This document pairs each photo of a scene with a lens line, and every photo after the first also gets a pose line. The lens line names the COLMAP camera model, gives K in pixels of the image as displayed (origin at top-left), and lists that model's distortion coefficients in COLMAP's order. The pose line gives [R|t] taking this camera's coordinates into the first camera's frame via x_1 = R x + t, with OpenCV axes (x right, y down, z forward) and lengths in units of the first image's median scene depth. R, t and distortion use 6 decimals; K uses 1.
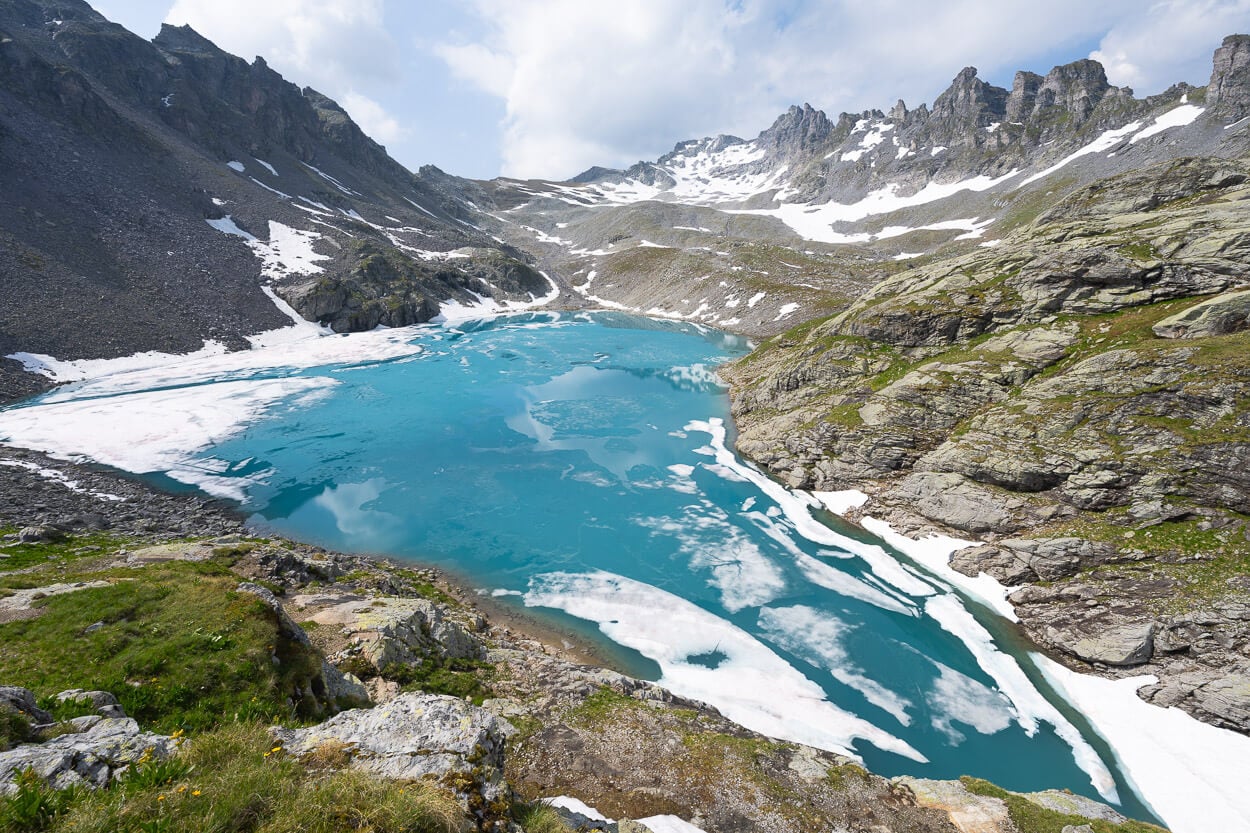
lens RADIAL K [[538.9, 0, 623.4], [0, 538.9, 417.9], [0, 0, 1]] dist [-0.001489, 0.000912]
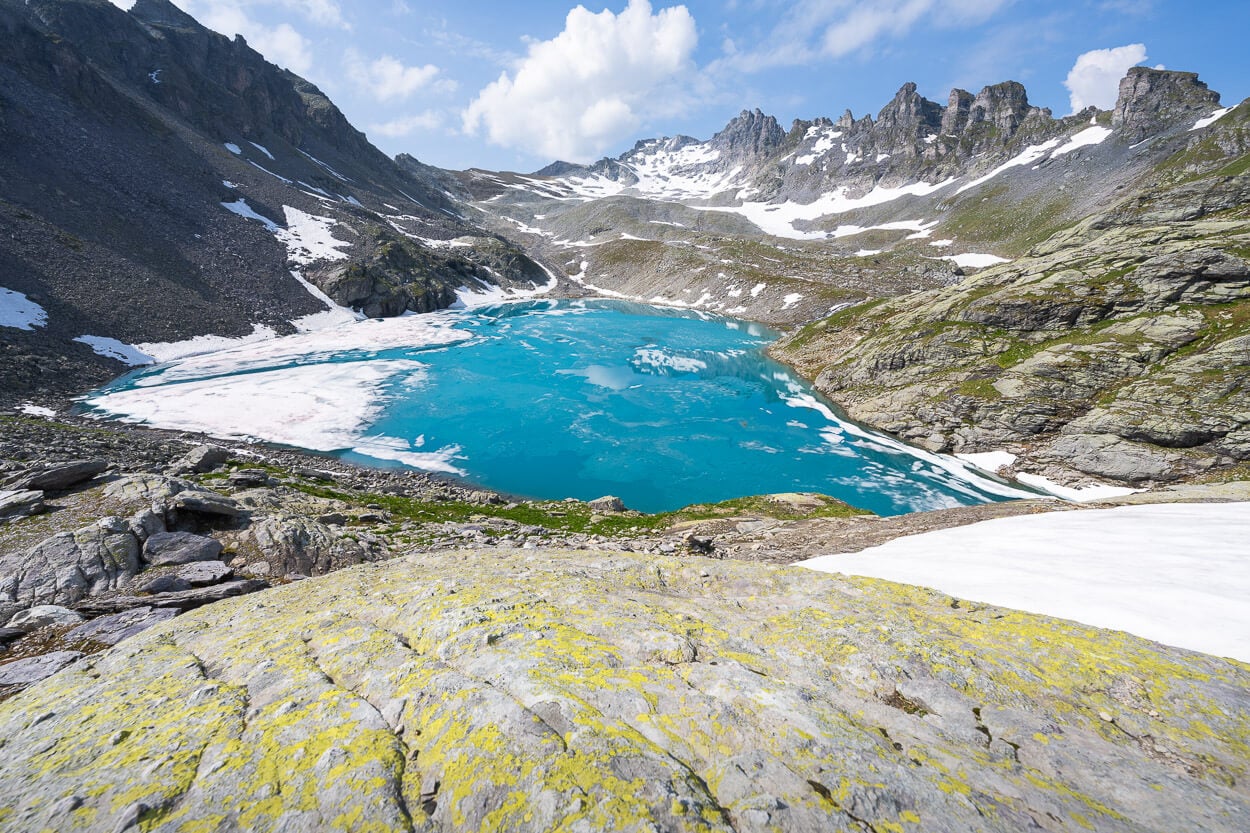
lens RADIAL K [[496.1, 0, 625.2], [0, 496.1, 422.3], [0, 0, 1]] dist [-0.001156, 0.000506]
pose [[0.995312, -0.014193, 0.095671, -0.087551], [0.009770, 0.998869, 0.046539, 0.001807], [-0.096224, -0.045386, 0.994324, -0.001821]]
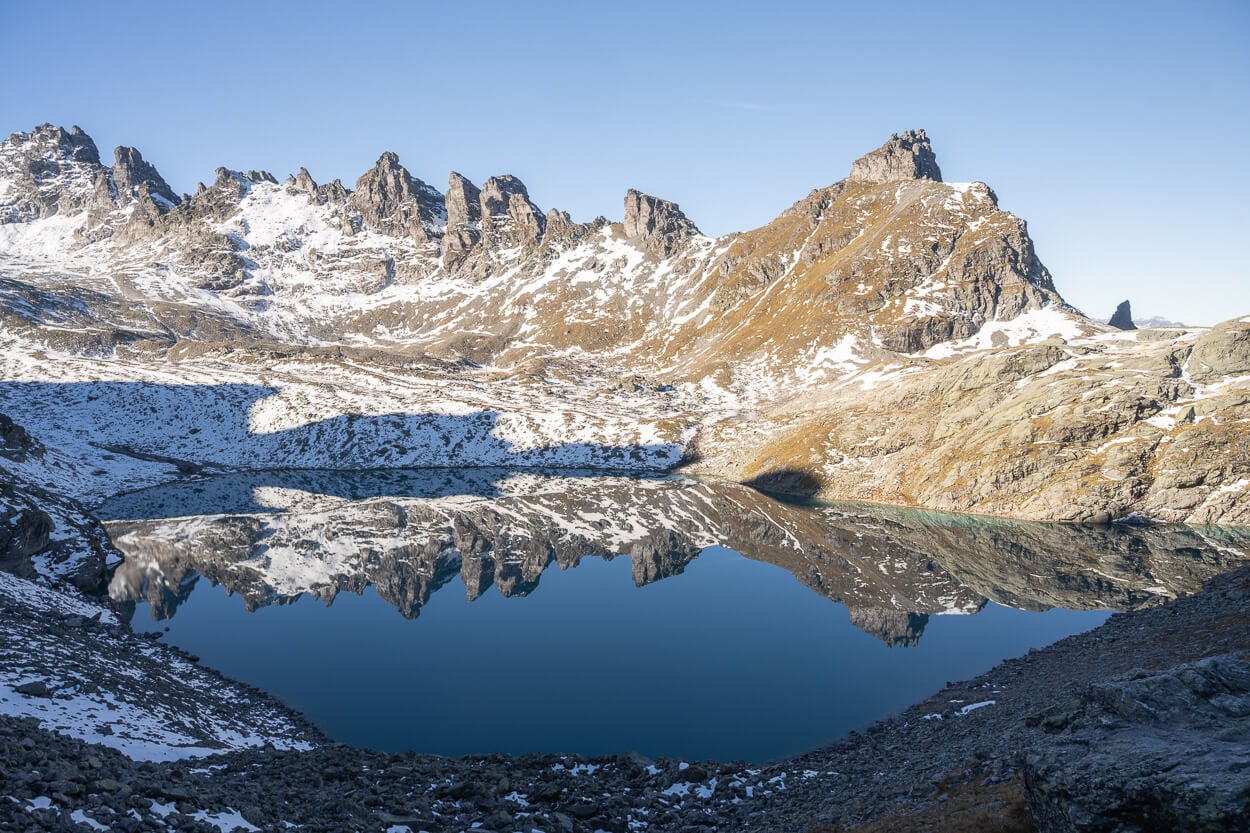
lens RADIAL K [[836.0, 0, 617.1], [0, 836.0, 420.5], [0, 0, 1]] dist [-0.007884, 0.004634]
pose [[0.513730, -0.085382, 0.853693, -0.567840], [0.254029, 0.965557, -0.056298, -0.090508], [-0.819482, 0.245784, 0.517725, 0.153690]]
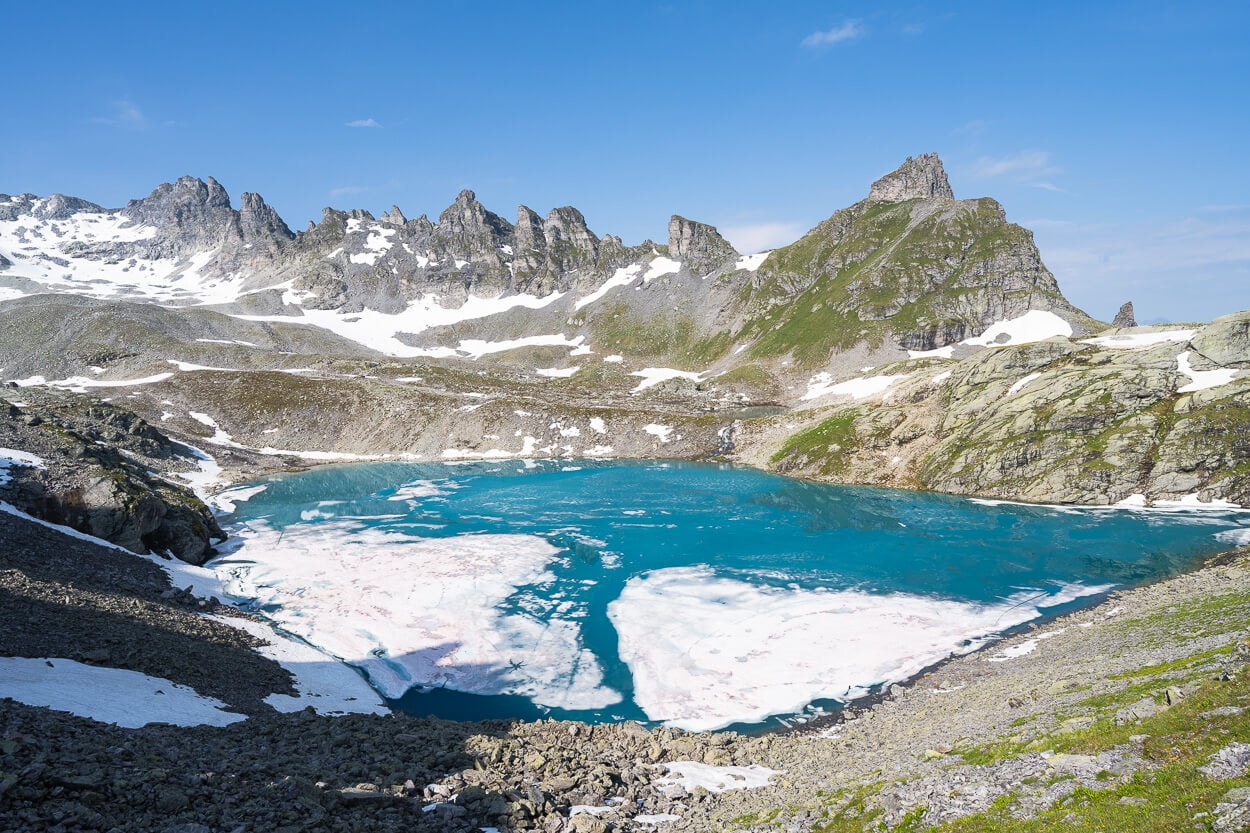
lens RADIAL K [[721.5, 0, 622.1], [0, 721.5, 418.8], [0, 0, 1]] dist [-0.001165, 0.001710]
pose [[0.568629, -0.091891, 0.817445, -0.544520], [0.261028, 0.962539, -0.073375, -0.085504], [-0.780080, 0.255099, 0.571314, 0.151488]]
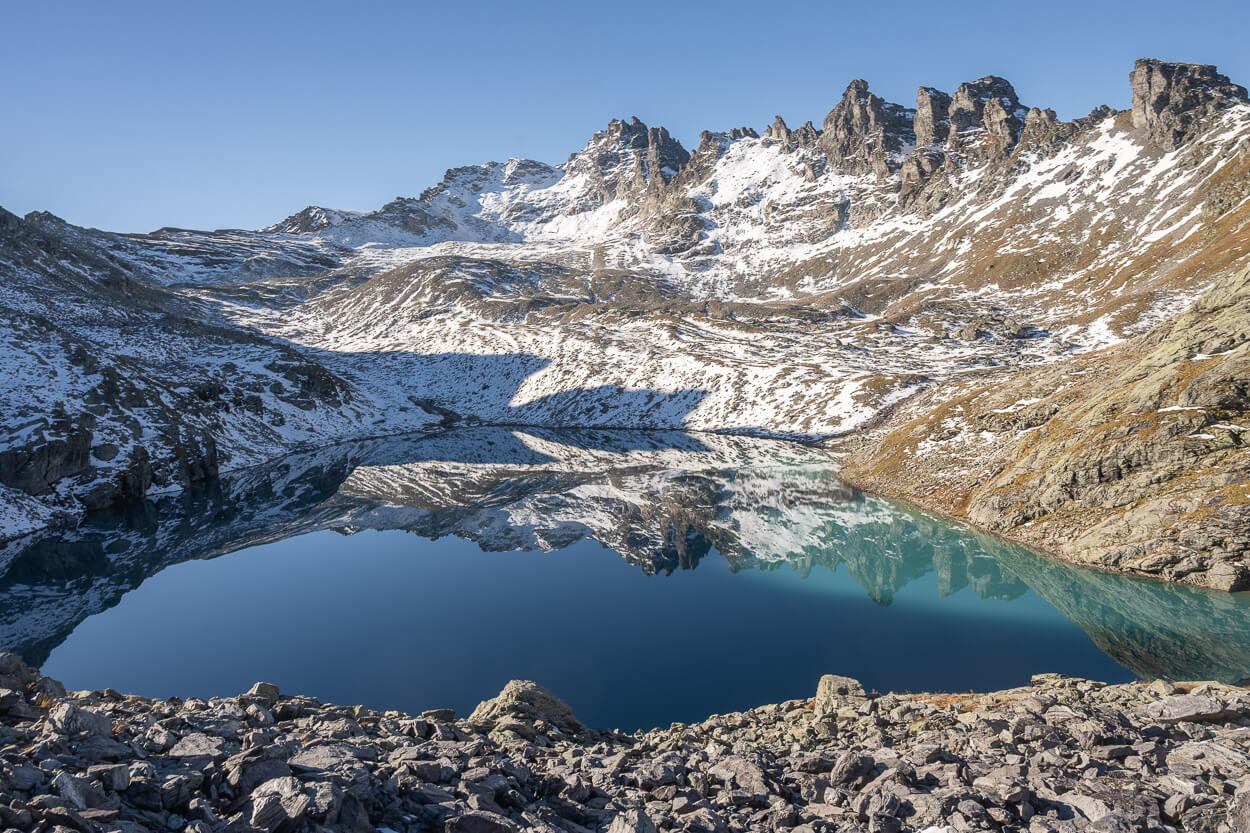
lens RADIAL K [[892.6, 0, 627.3], [0, 892.6, 418.3], [0, 0, 1]] dist [-0.001745, 0.004027]
pose [[0.946553, -0.092033, 0.309141, -0.183174], [0.150786, 0.973511, -0.171870, -0.005315], [-0.285135, 0.209298, 0.935357, -0.014913]]
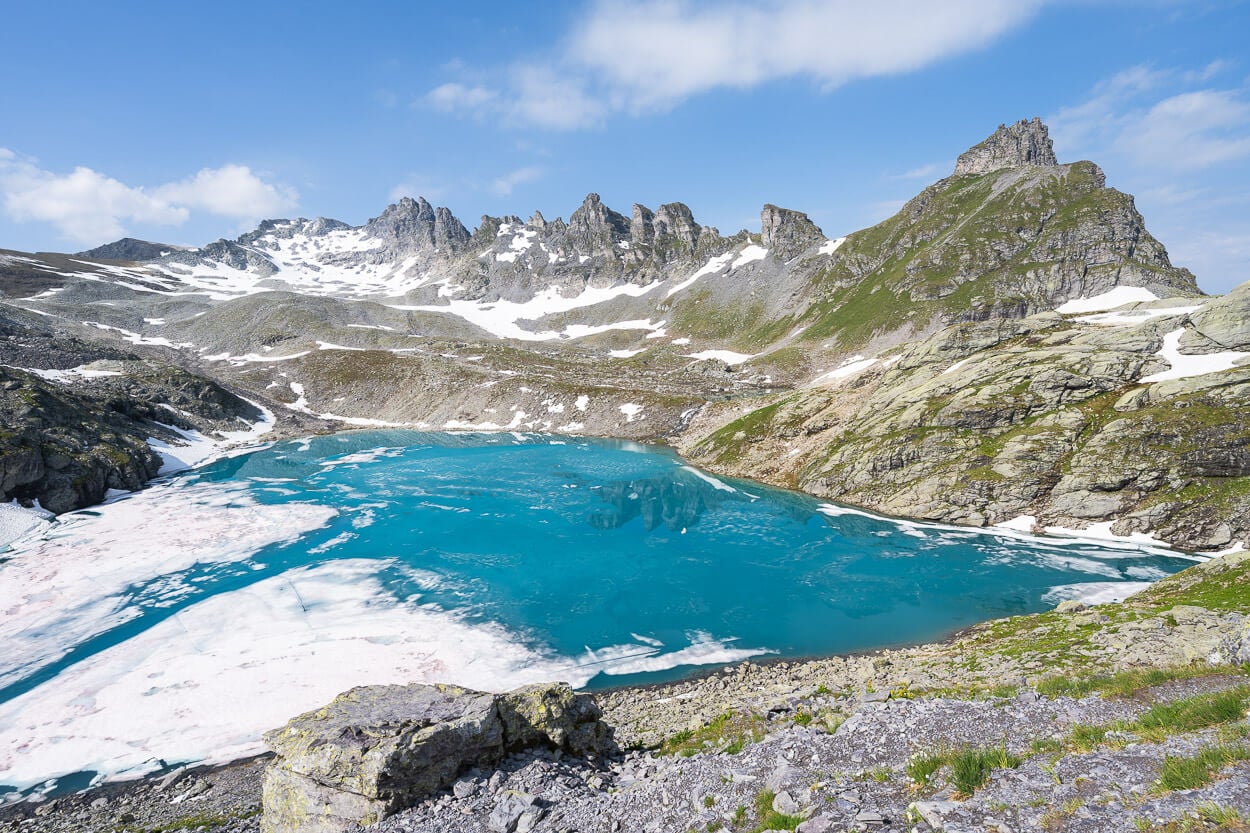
lens RADIAL K [[615.9, 0, 626.6], [0, 615.9, 420.5], [0, 0, 1]] dist [-0.000706, -0.000012]
pose [[0.773248, -0.099643, 0.626225, -0.292349], [0.205120, 0.973785, -0.098332, -0.037788], [-0.600011, 0.204487, 0.773416, 0.035139]]
